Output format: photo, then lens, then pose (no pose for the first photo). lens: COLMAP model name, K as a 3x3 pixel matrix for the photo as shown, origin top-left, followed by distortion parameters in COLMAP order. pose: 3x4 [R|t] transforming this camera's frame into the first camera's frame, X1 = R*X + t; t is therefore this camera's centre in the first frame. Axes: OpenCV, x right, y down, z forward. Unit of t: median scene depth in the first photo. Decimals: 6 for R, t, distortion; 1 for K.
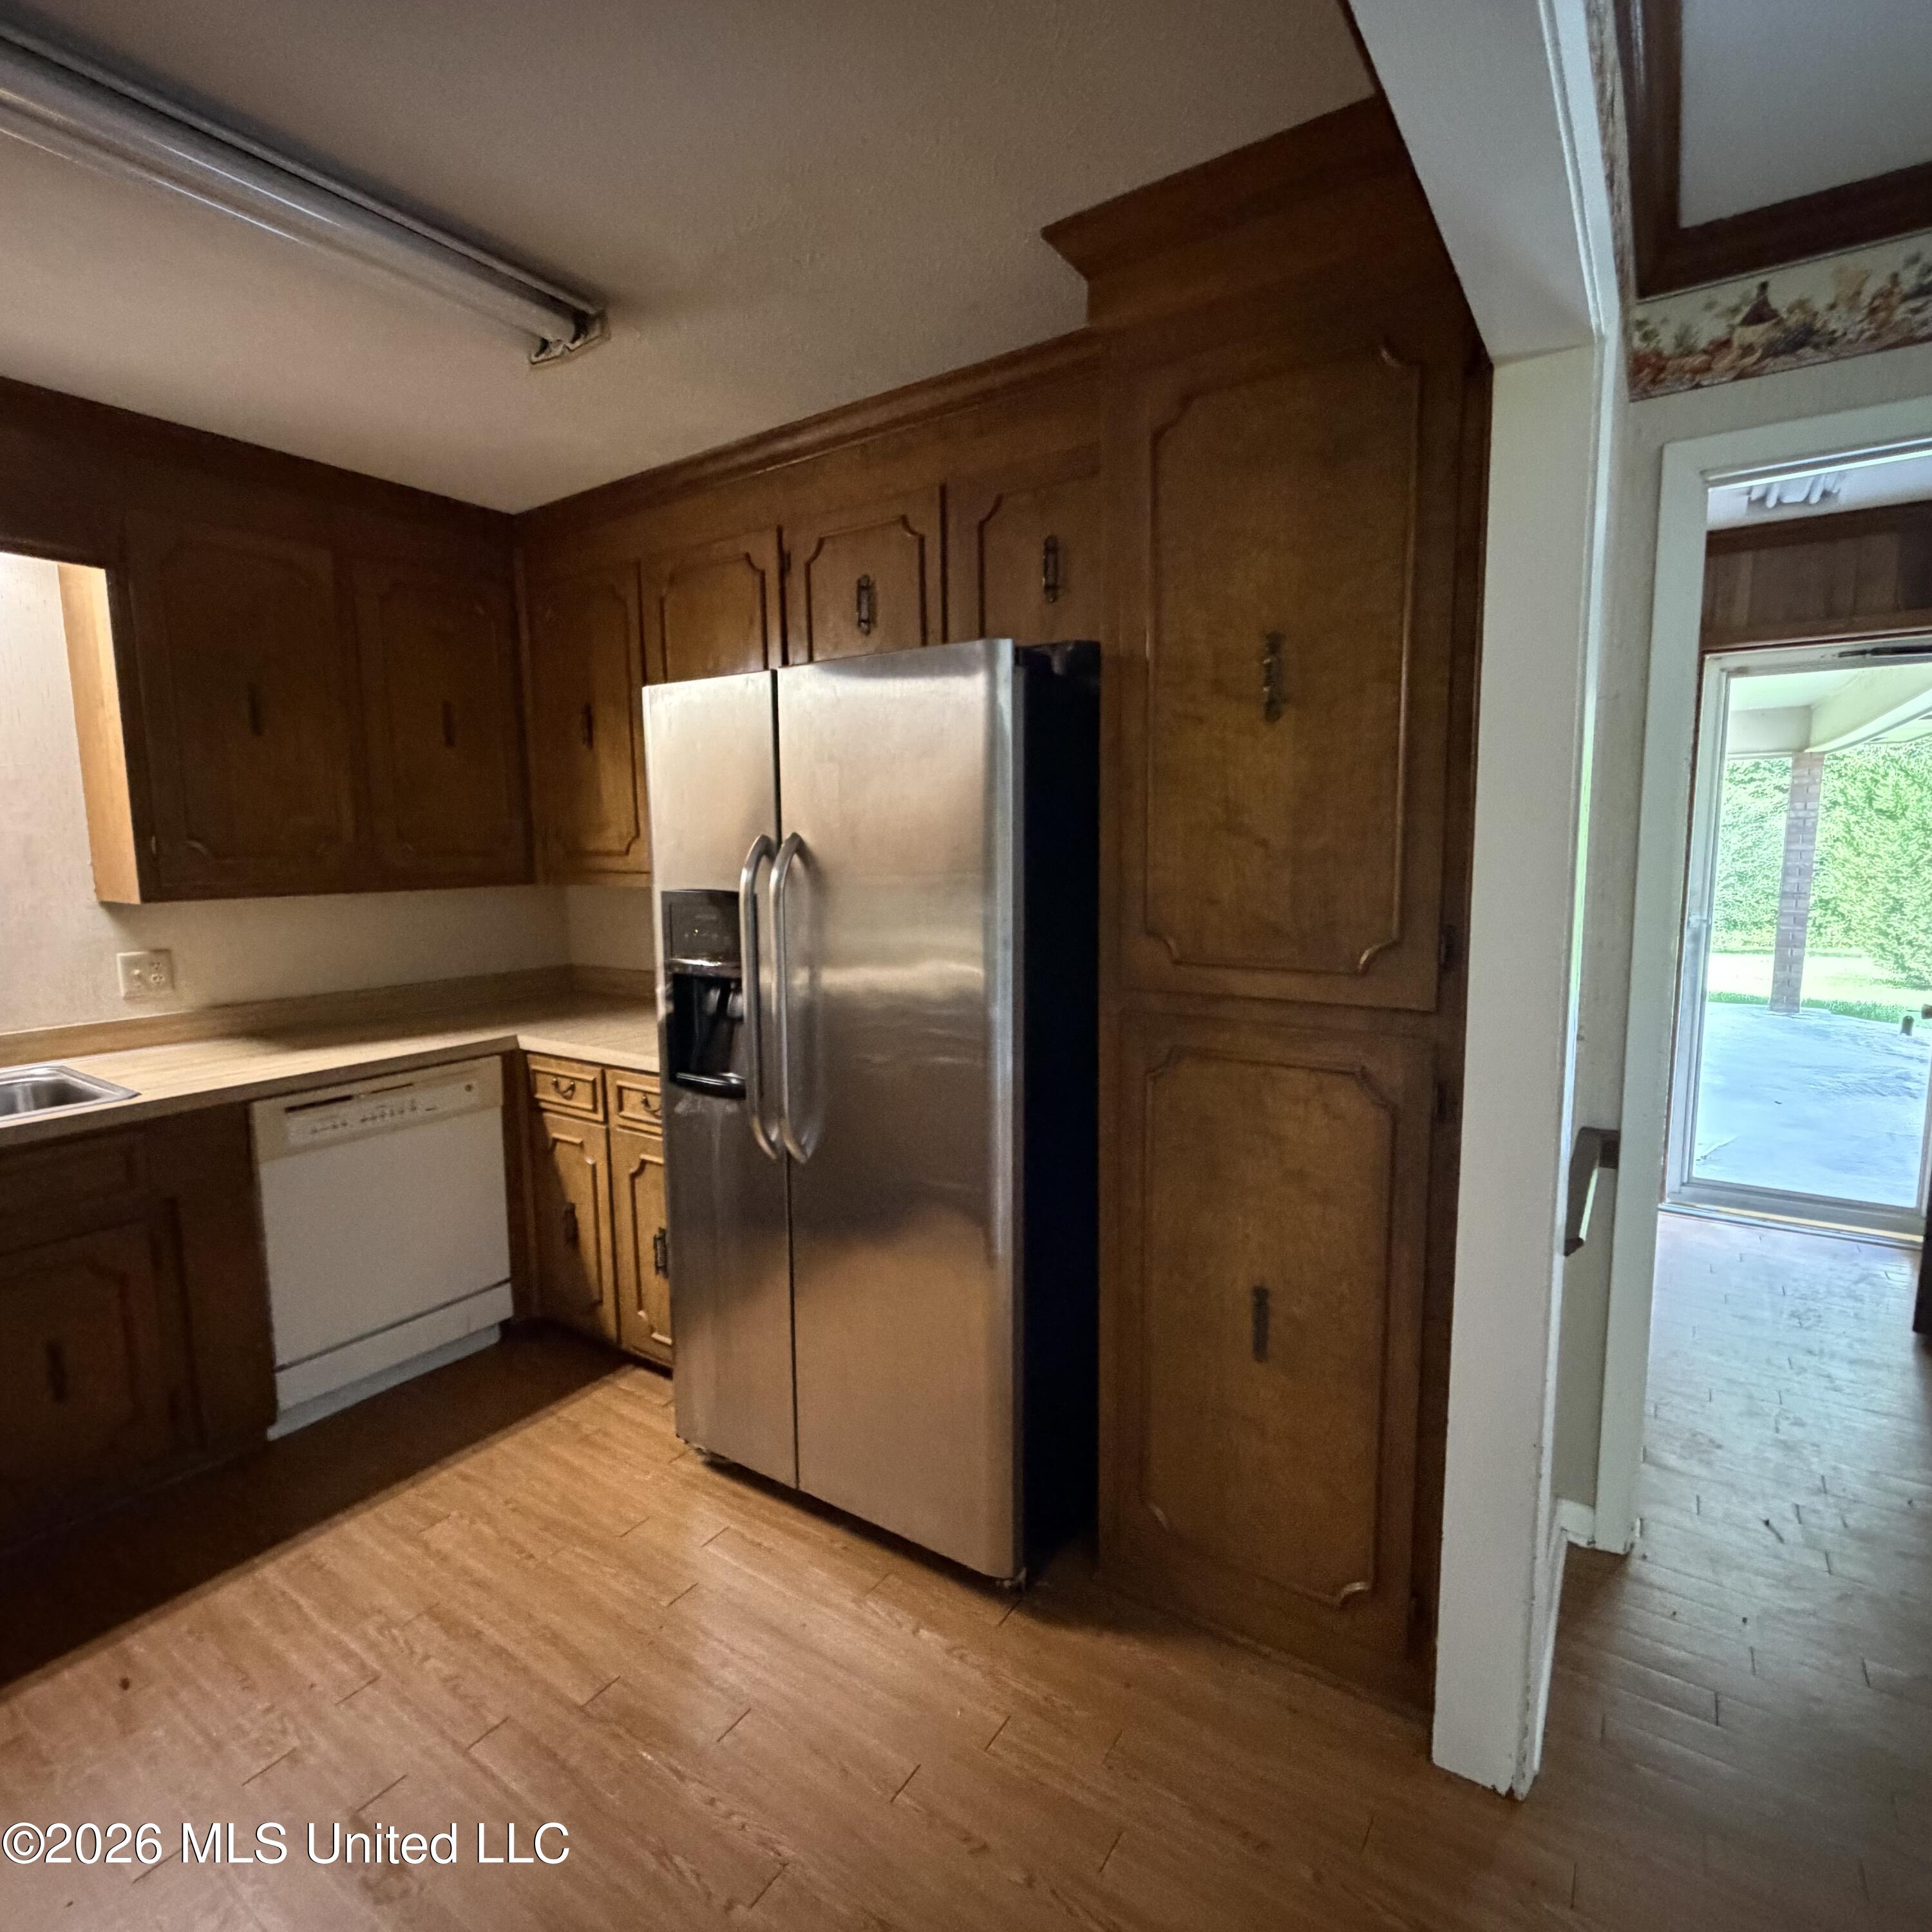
lens RADIAL K [[1020.6, 0, 965.2], [0, 1020.6, 958.4], [0, 0, 1]] dist [-0.004259, 0.000362]
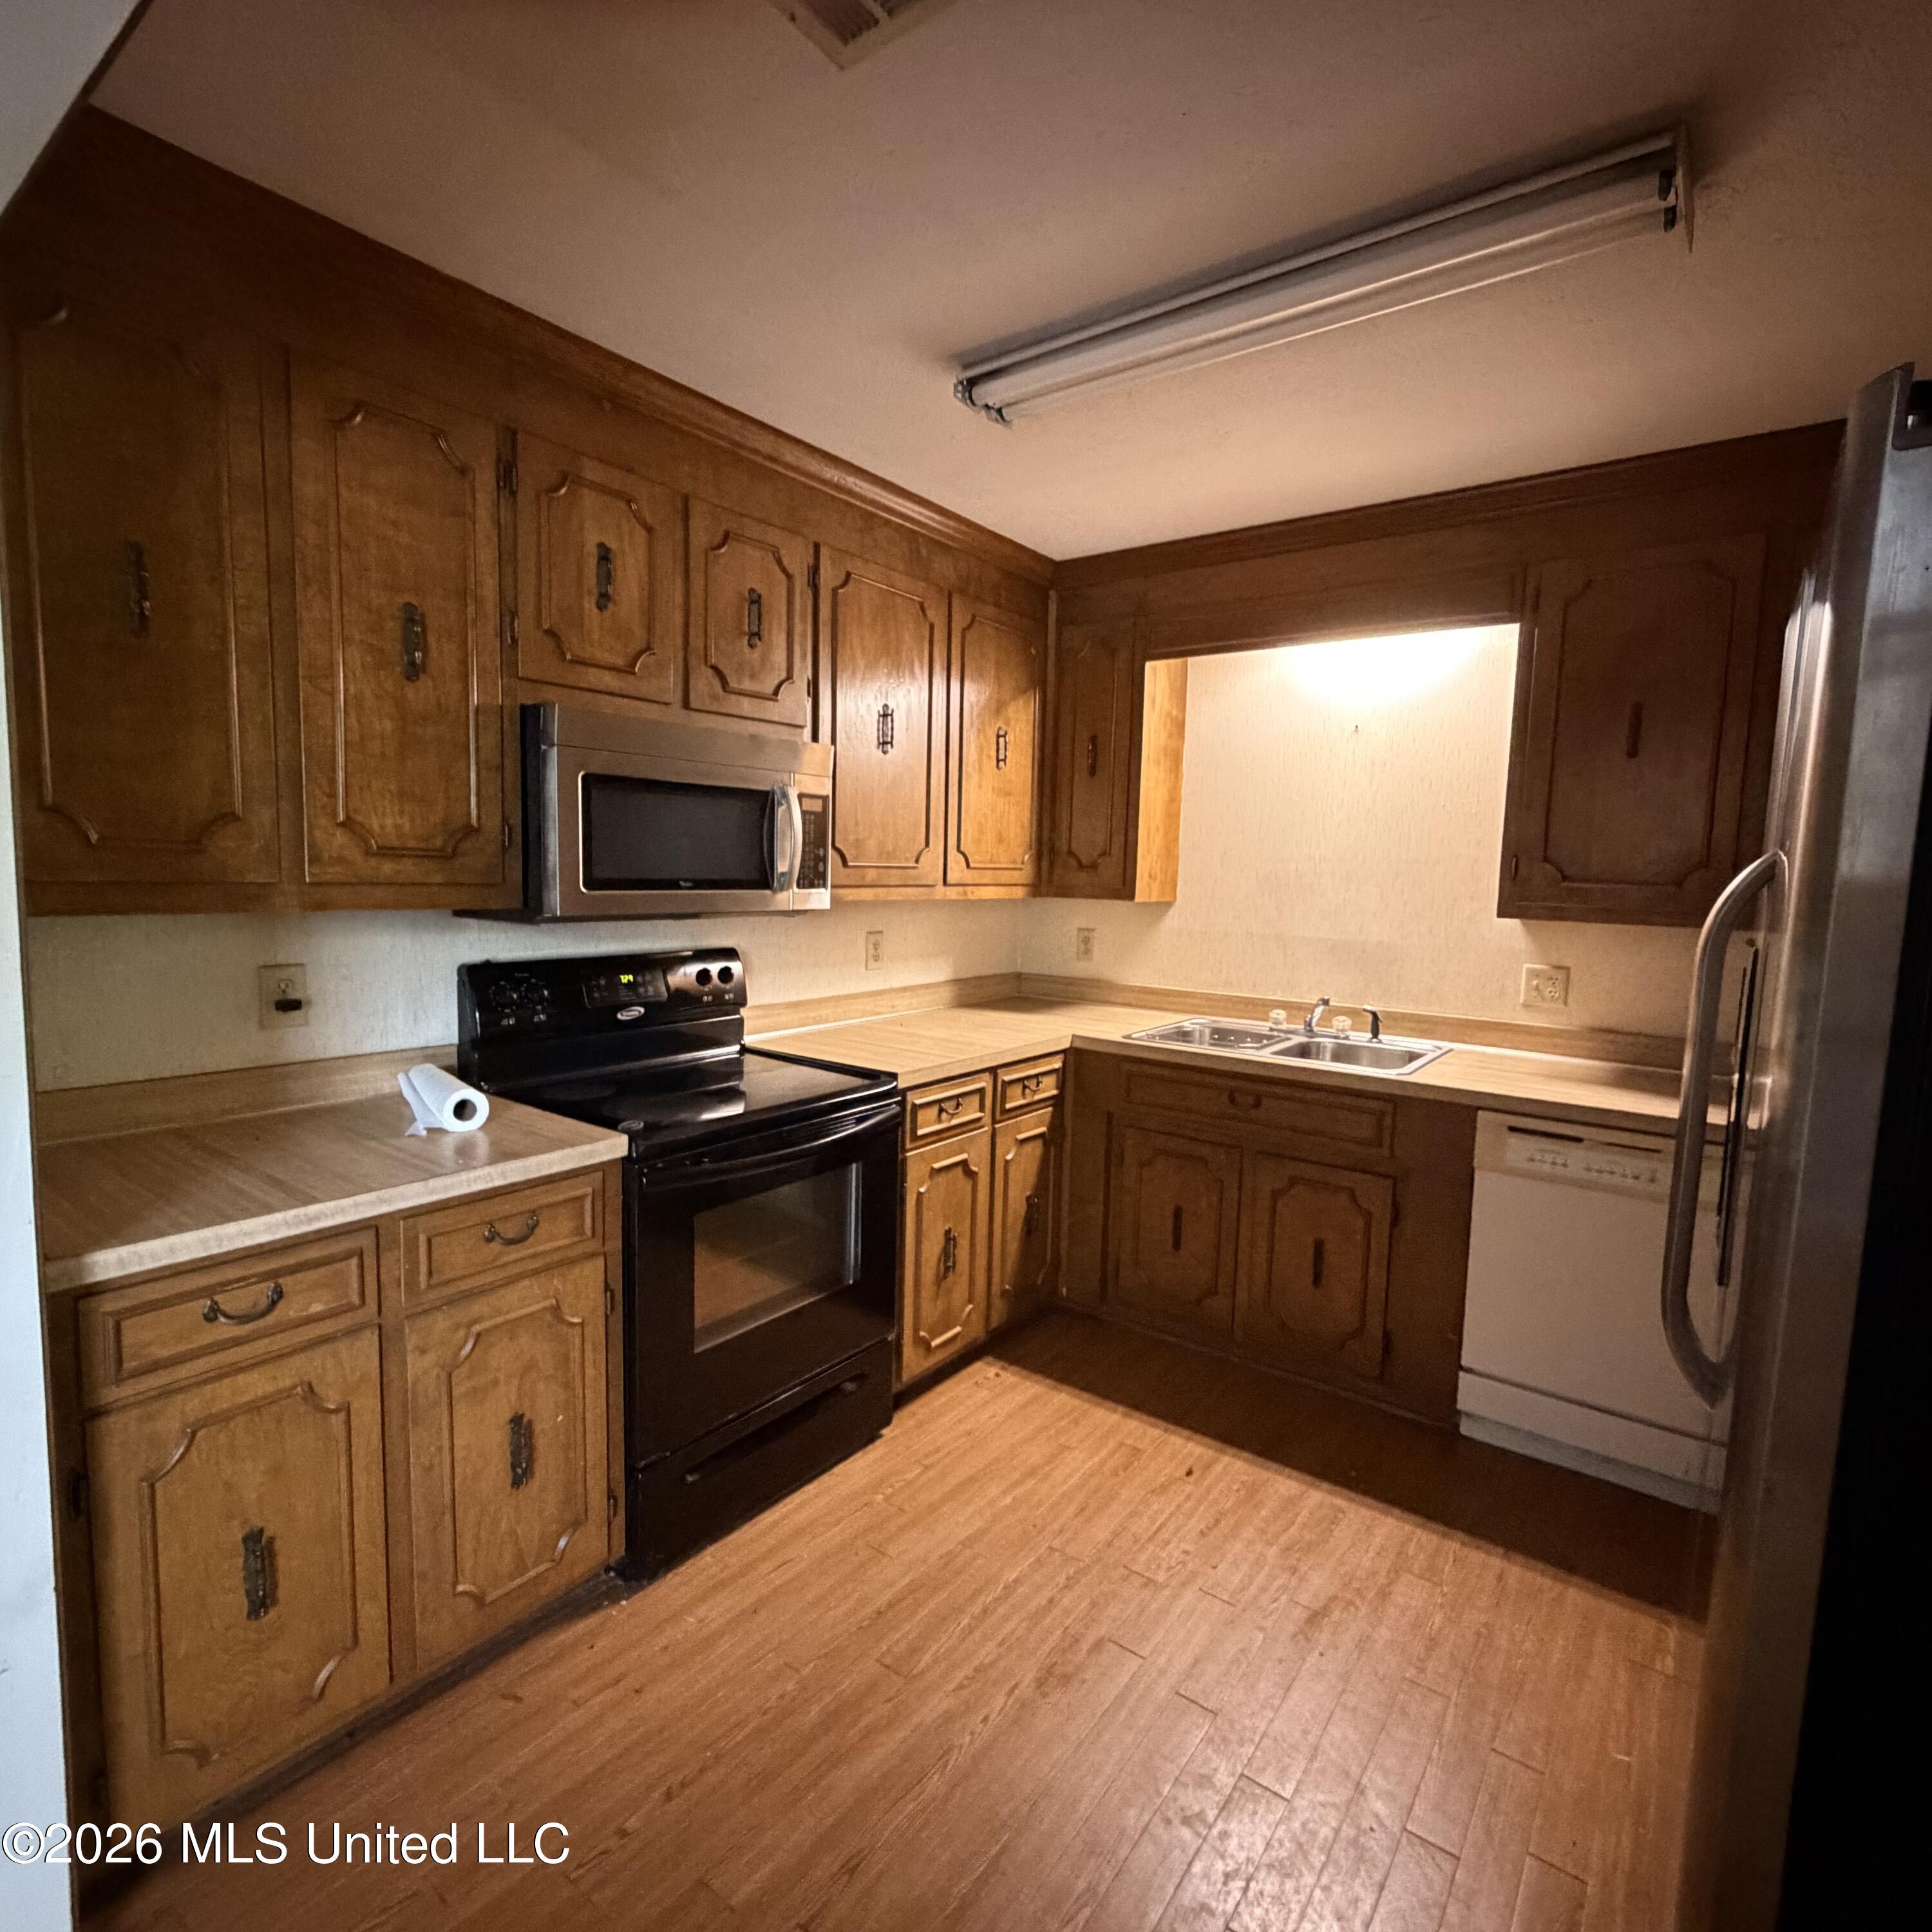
lens RADIAL K [[1020.6, 0, 953.9], [0, 1020.6, 961.3], [0, 0, 1]] dist [-0.004259, 0.000362]
pose [[-0.050391, 0.106917, -0.992990, 0.335314], [-0.144903, 0.982950, 0.113189, -0.047117], [0.988162, 0.149591, -0.034039, 0.450474]]
